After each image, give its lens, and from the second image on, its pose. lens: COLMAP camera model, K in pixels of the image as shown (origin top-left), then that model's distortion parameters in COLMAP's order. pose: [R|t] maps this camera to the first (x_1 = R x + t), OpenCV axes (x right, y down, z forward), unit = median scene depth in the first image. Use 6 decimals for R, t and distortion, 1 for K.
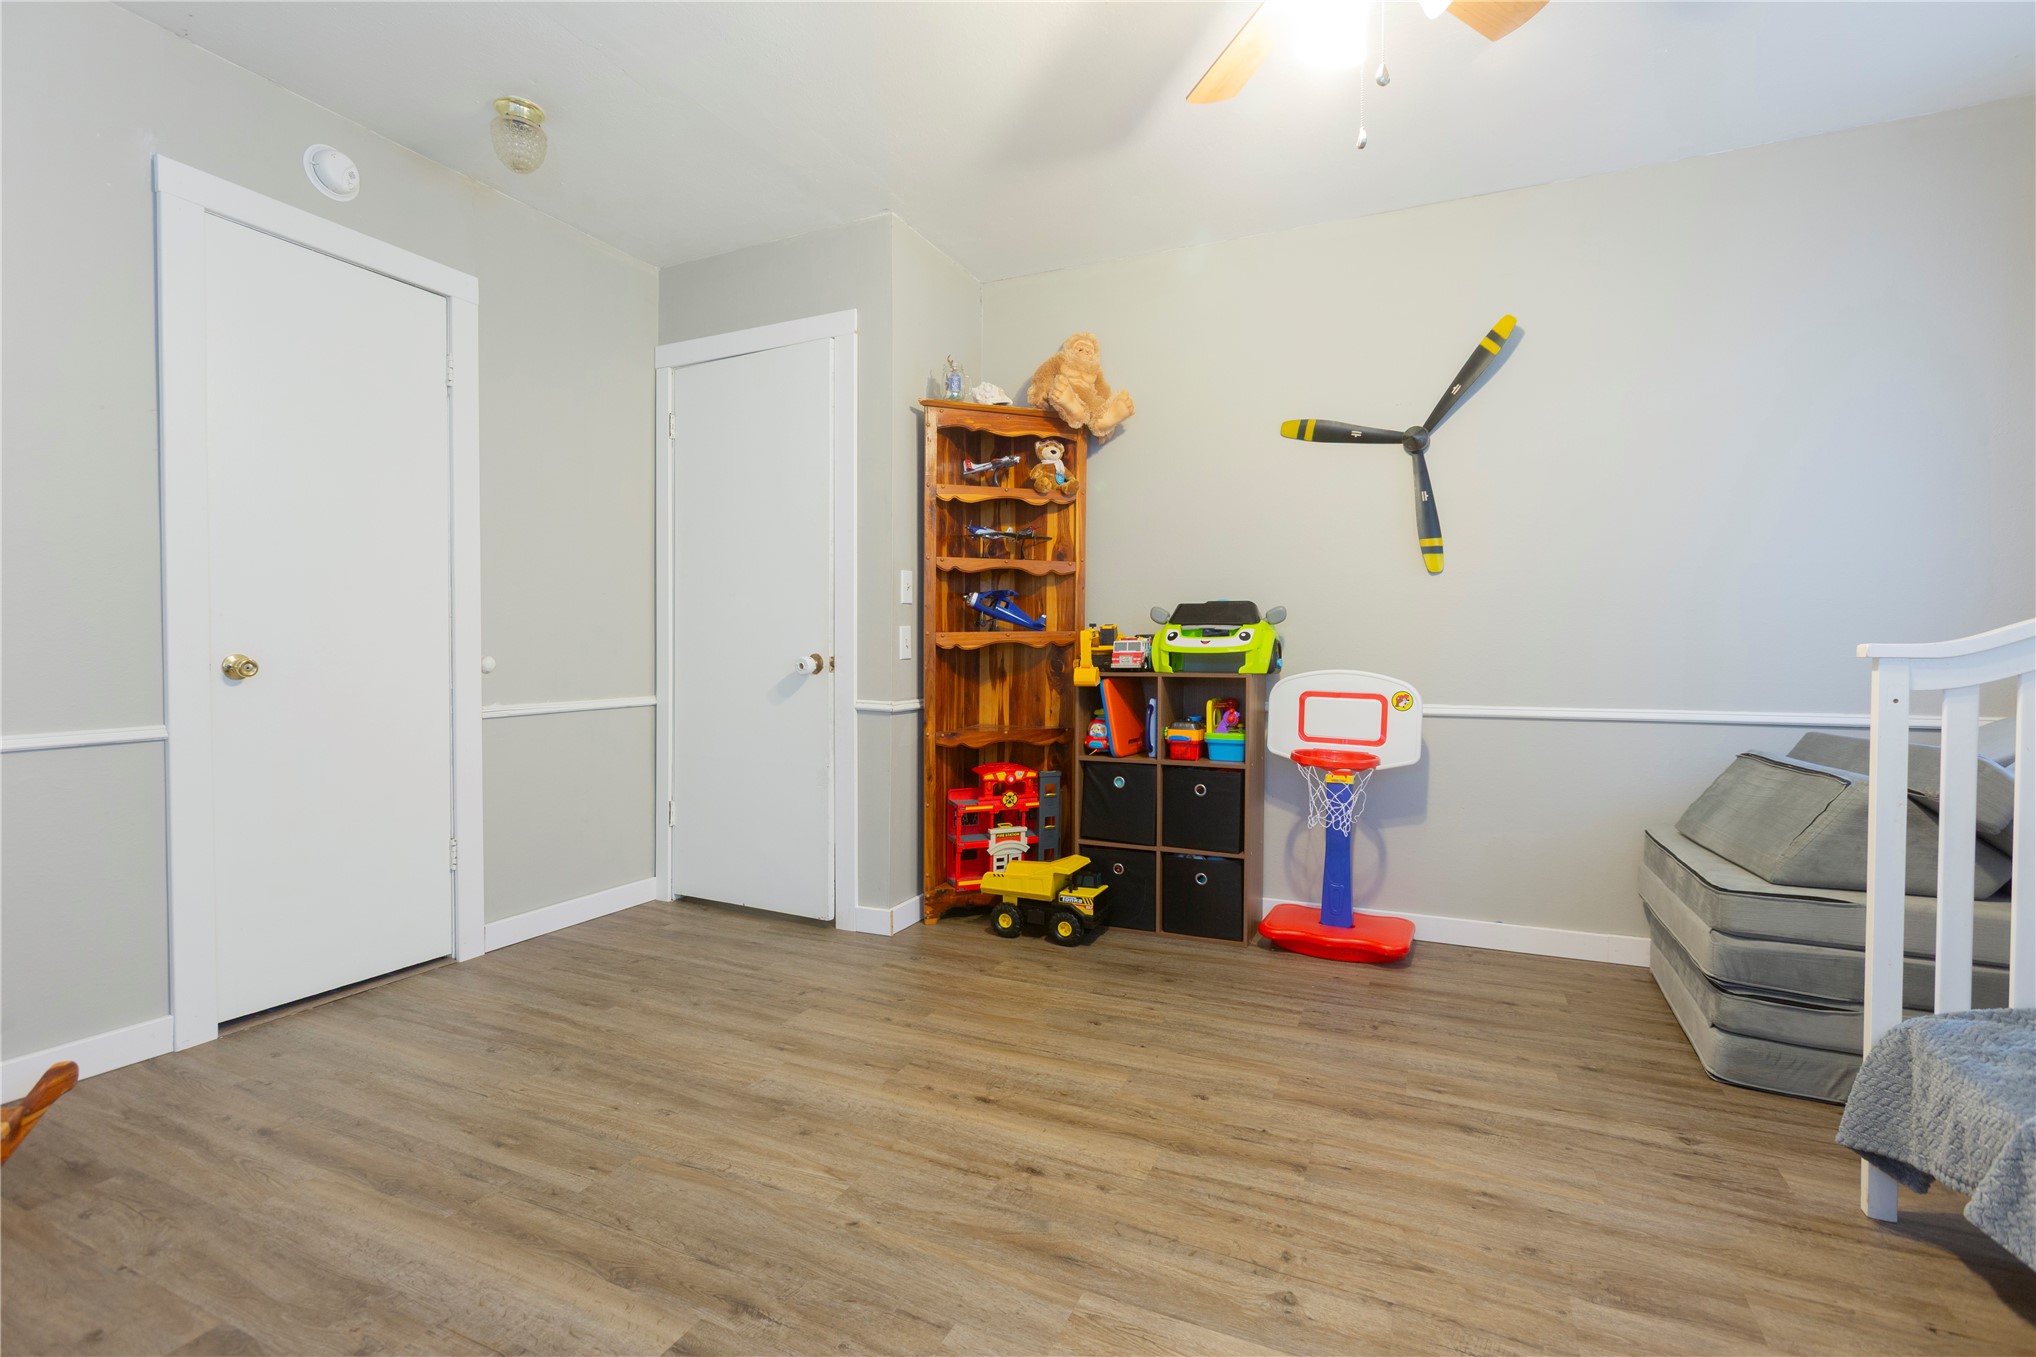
lens RADIAL K [[942.5, 0, 1017.6], [0, 942.5, 673.8], [0, 0, 1]] dist [-0.015572, 0.015483]
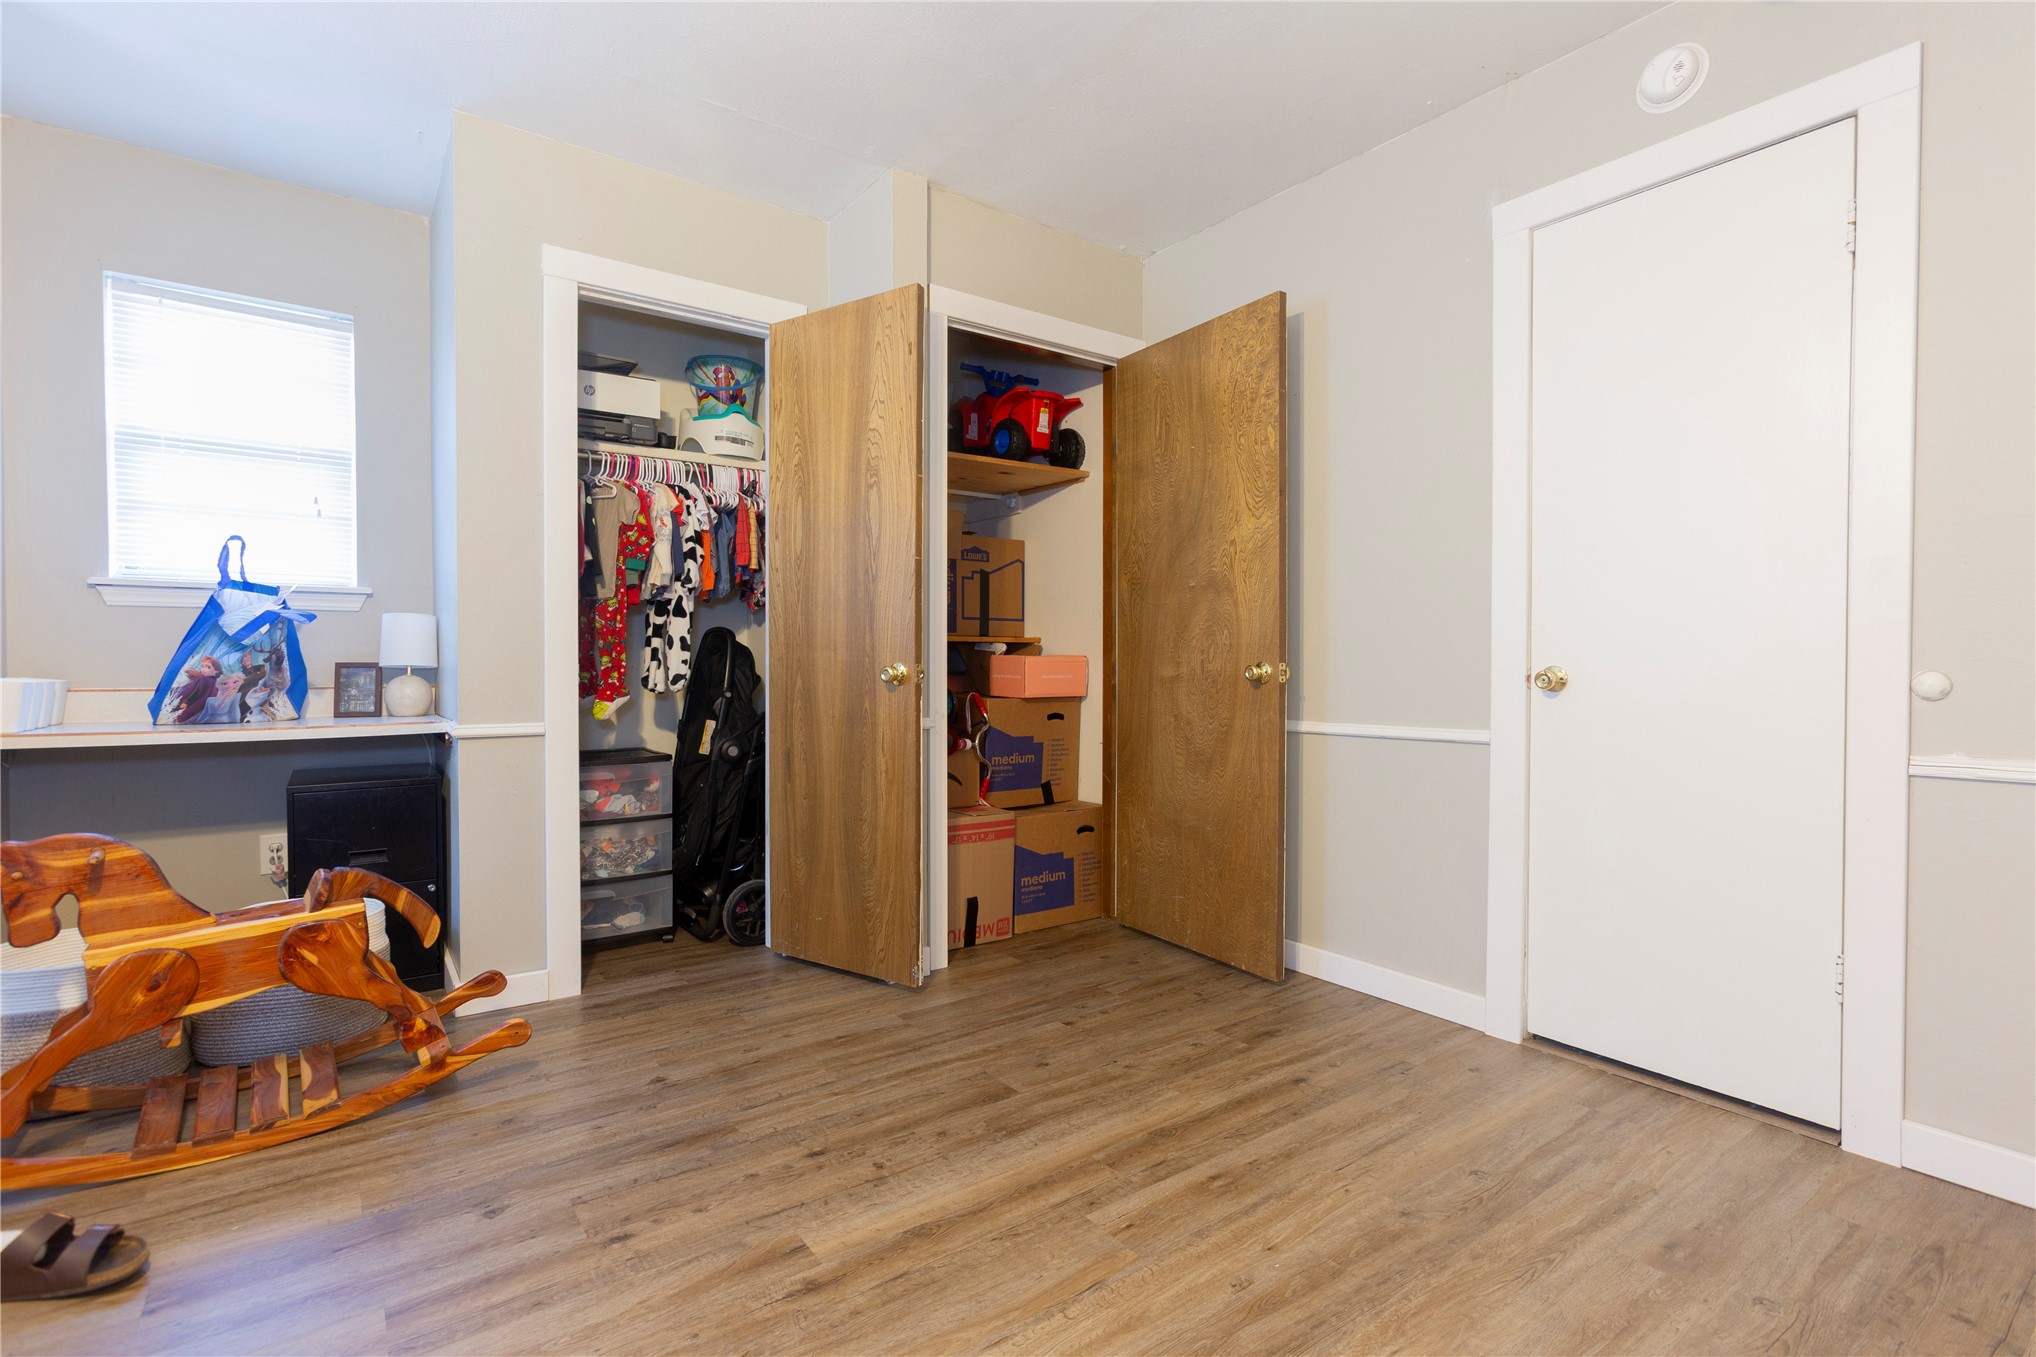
lens RADIAL K [[942.5, 0, 1017.6], [0, 942.5, 673.8], [0, 0, 1]] dist [-0.015572, 0.015483]
pose [[-0.497914, 0.004858, -0.867213, 0.321558], [-0.018803, 0.999689, 0.016397, -0.021932], [0.867022, 0.024471, -0.497668, 1.095940]]
